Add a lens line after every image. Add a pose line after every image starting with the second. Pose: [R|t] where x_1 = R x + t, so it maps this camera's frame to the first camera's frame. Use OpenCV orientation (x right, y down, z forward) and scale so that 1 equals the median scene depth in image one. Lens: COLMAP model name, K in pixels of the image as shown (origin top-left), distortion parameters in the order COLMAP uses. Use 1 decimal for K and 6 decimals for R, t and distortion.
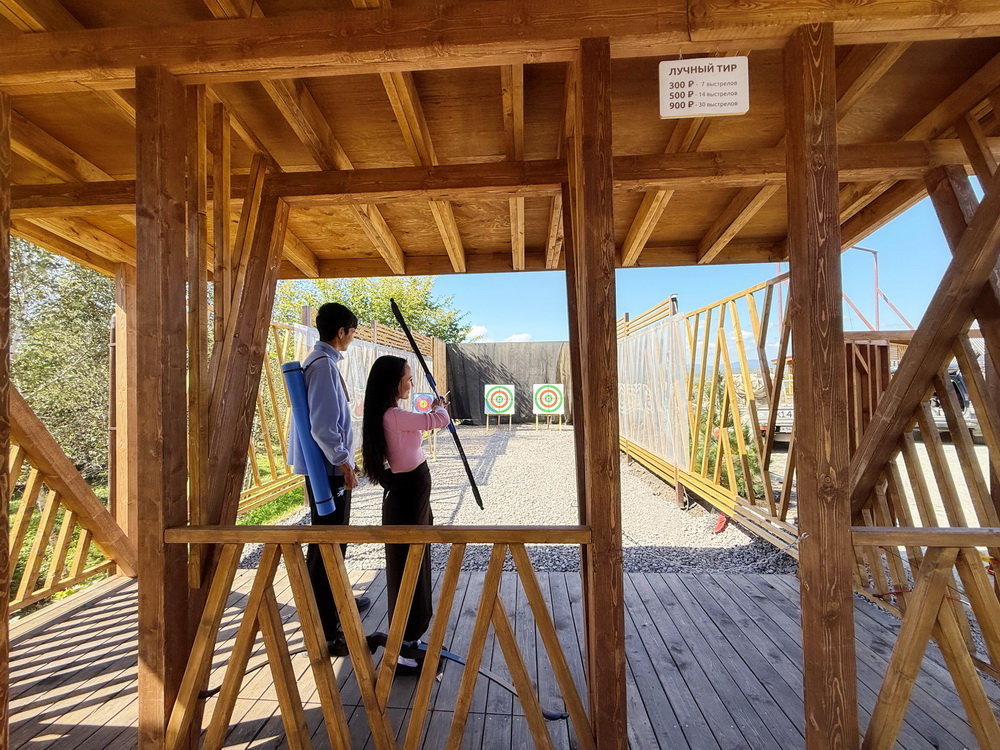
lens RADIAL K [[398.9, 0, 501.8], [0, 398.9, 374.6], [0, 0, 1]] dist [-0.001900, 0.000807]
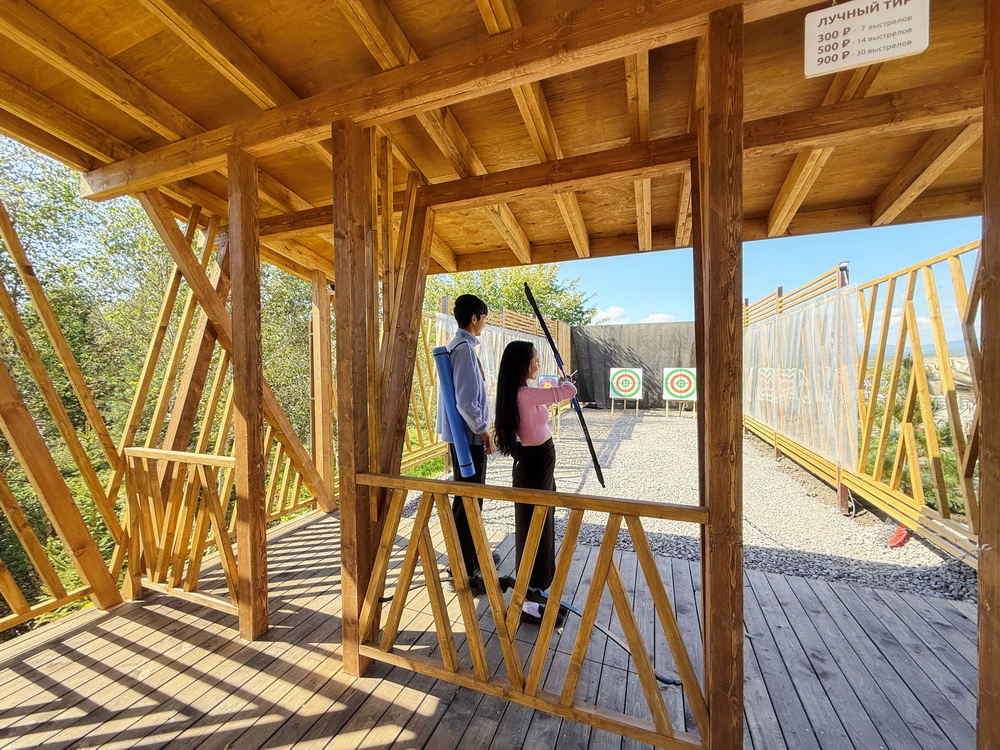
lens RADIAL K [[398.9, 0, 501.2], [0, 398.9, 374.5], [0, 0, 1]] dist [-0.001900, 0.000807]
pose [[0.951823, 0.014459, -0.306308, 0.016173], [-0.001342, 0.999075, 0.042988, -0.001606], [0.306646, -0.040506, 0.950961, -0.073024]]
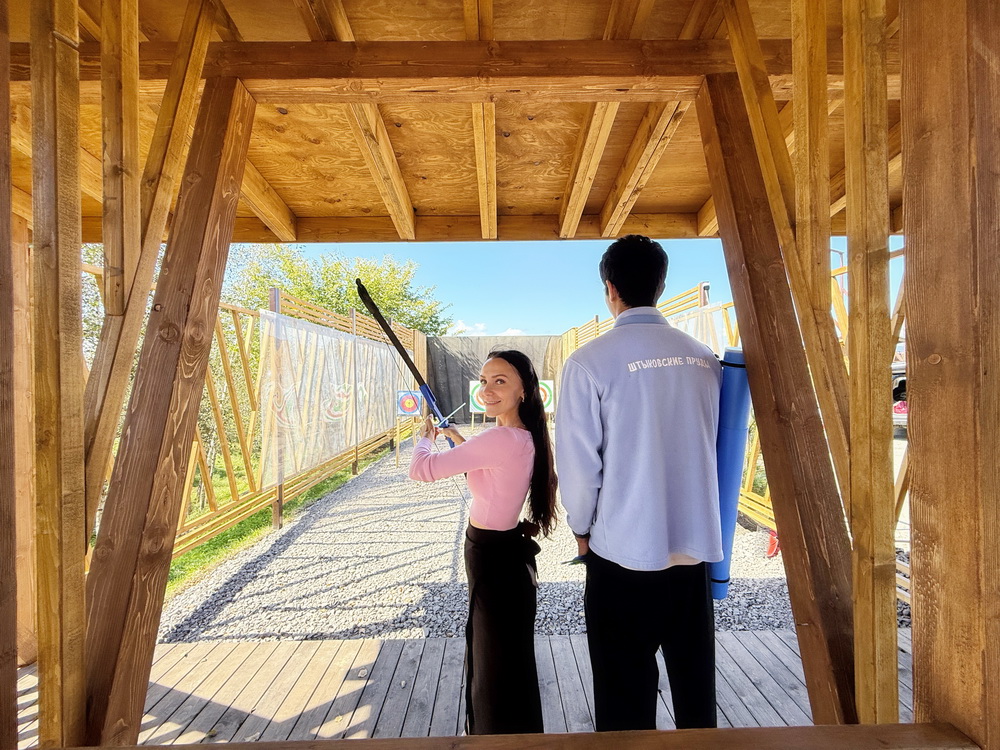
lens RADIAL K [[398.9, 0, 501.7], [0, 398.9, 374.7], [0, 0, 1]] dist [-0.001900, 0.000807]
pose [[0.997618, 0.003910, 0.068868, -0.206850], [-0.004837, 0.999900, 0.013290, -0.013841], [-0.068809, -0.013592, 0.997537, 0.377431]]
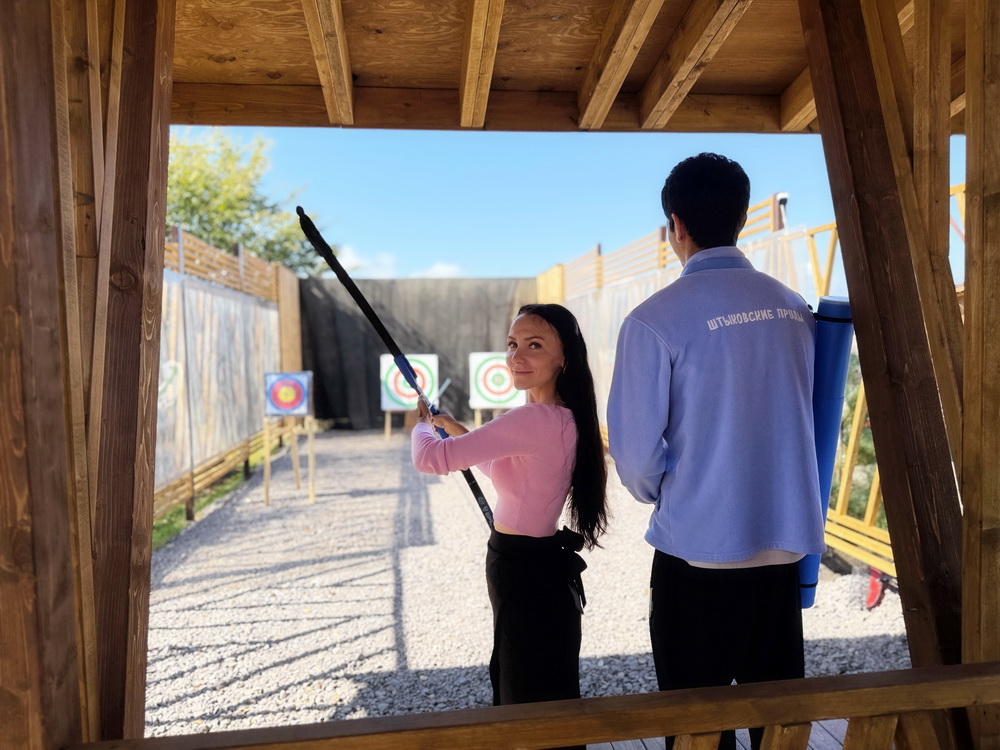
lens RADIAL K [[712.2, 0, 503.2], [0, 712.2, 380.5], [0, 0, 1]] dist [0.024437, -0.032042]
pose [[0.982811, -0.013418, 0.184125, -0.361305], [0.001861, 0.998024, 0.062799, -0.005094], [-0.184604, -0.061377, 0.980895, 0.192002]]
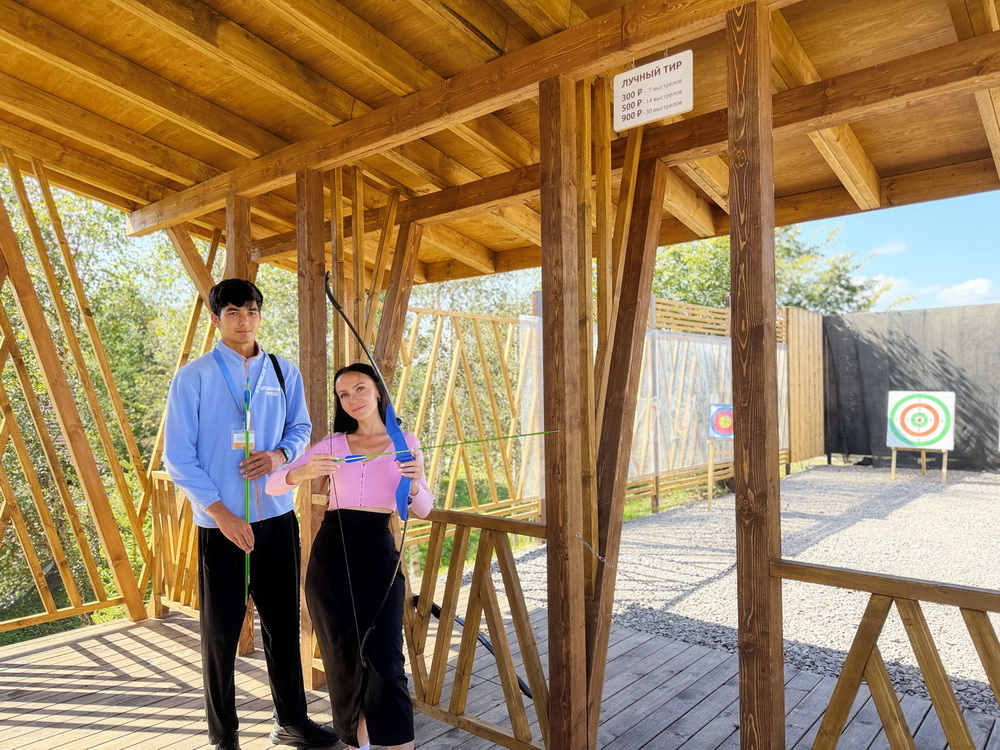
lens RADIAL K [[712.2, 0, 498.7], [0, 712.2, 378.9], [0, 0, 1]] dist [0.024437, -0.032042]
pose [[0.789298, -0.004514, -0.613993, 0.837196], [0.011577, 0.999905, 0.007530, -0.026042], [0.613901, -0.013052, 0.789275, -0.402317]]
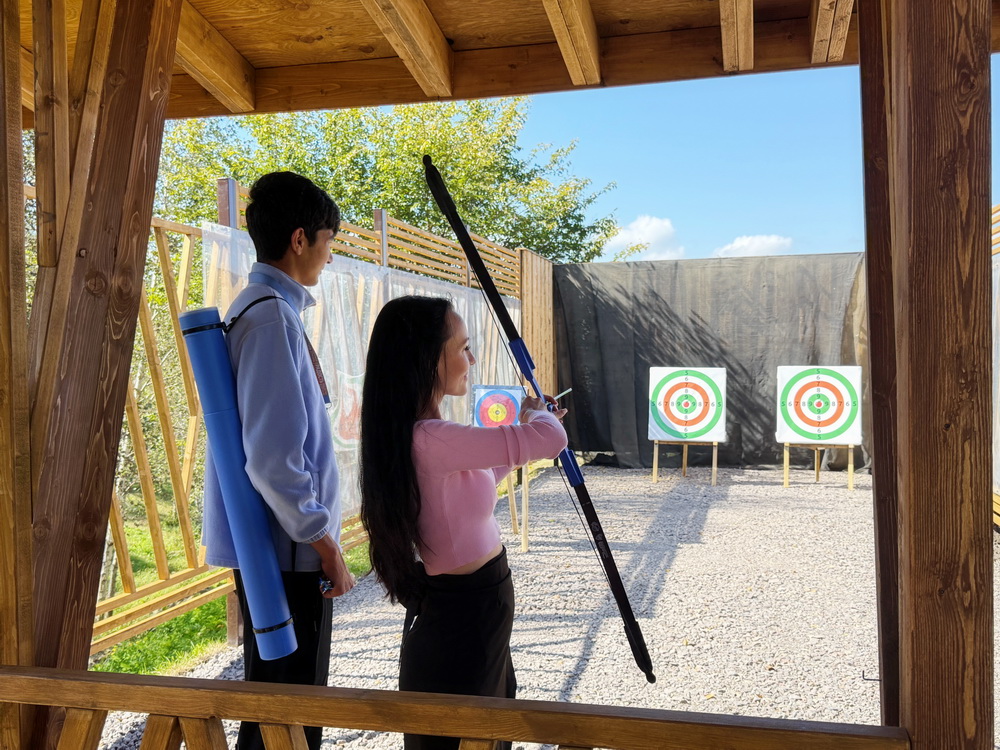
lens RADIAL K [[999.5, 0, 504.2], [0, 999.5, 388.1], [0, 0, 1]] dist [0.033994, 0.000000]
pose [[0.982331, 0.010376, -0.186864, 0.008536], [-0.001565, 0.998882, 0.047238, -0.000752], [0.187145, -0.046111, 0.981249, -0.019931]]
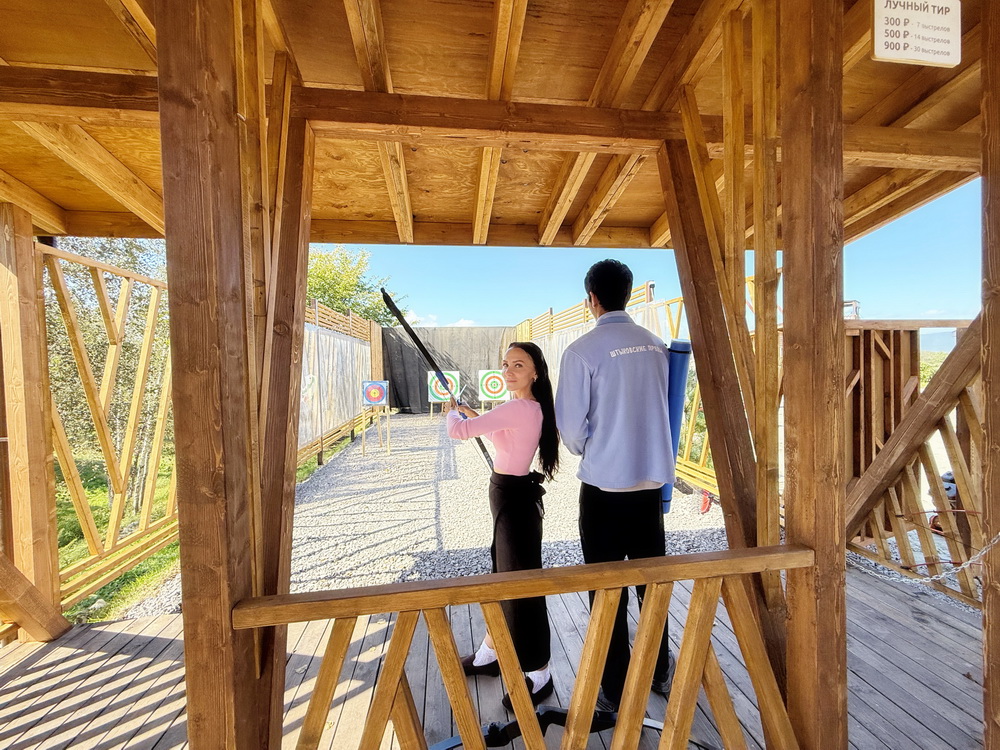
lens RADIAL K [[398.9, 0, 501.7], [0, 398.9, 374.7], [0, 0, 1]] dist [-0.001900, 0.000807]
pose [[0.980520, -0.009523, 0.196189, -0.359576], [0.002441, 0.999338, 0.036306, -0.005307], [-0.196405, -0.035120, 0.979894, 0.201227]]
